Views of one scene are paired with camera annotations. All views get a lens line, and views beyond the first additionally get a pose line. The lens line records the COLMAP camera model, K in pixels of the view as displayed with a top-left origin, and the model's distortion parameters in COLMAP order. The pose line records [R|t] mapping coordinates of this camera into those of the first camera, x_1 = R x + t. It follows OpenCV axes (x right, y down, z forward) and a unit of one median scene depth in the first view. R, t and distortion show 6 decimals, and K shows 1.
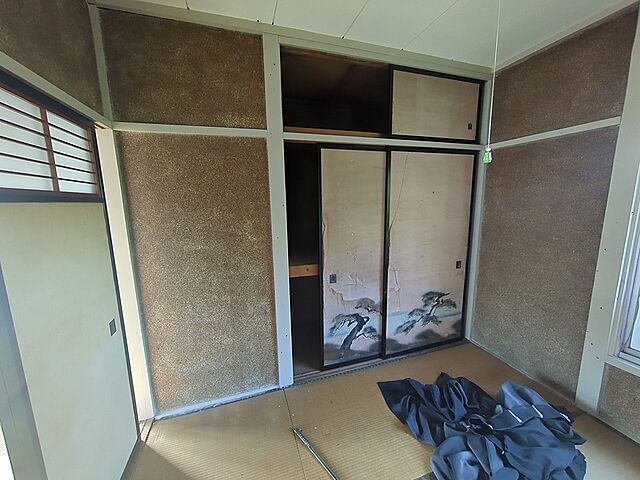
lens RADIAL K [[254.4, 0, 322.7], [0, 254.4, 239.5], [0, 0, 1]] dist [-0.000252, 0.000178]
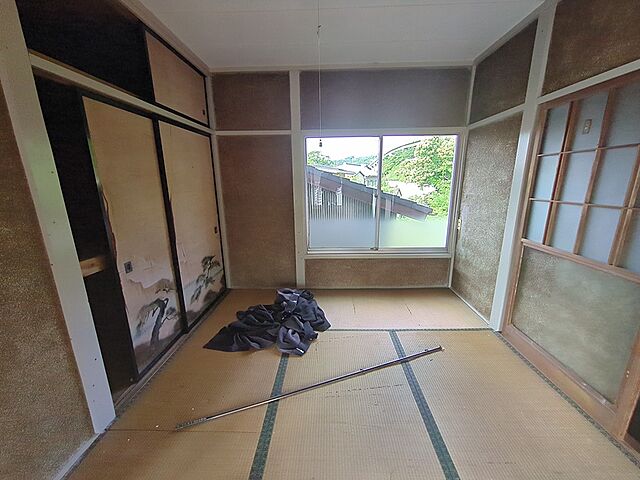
lens RADIAL K [[254.4, 0, 322.7], [0, 254.4, 239.5], [0, 0, 1]] dist [-0.000252, 0.000178]
pose [[0.340694, -0.206544, 0.917206, -0.457224], [0.155610, 0.974503, 0.161646, 0.030400], [-0.927207, 0.087655, 0.364148, 0.106736]]
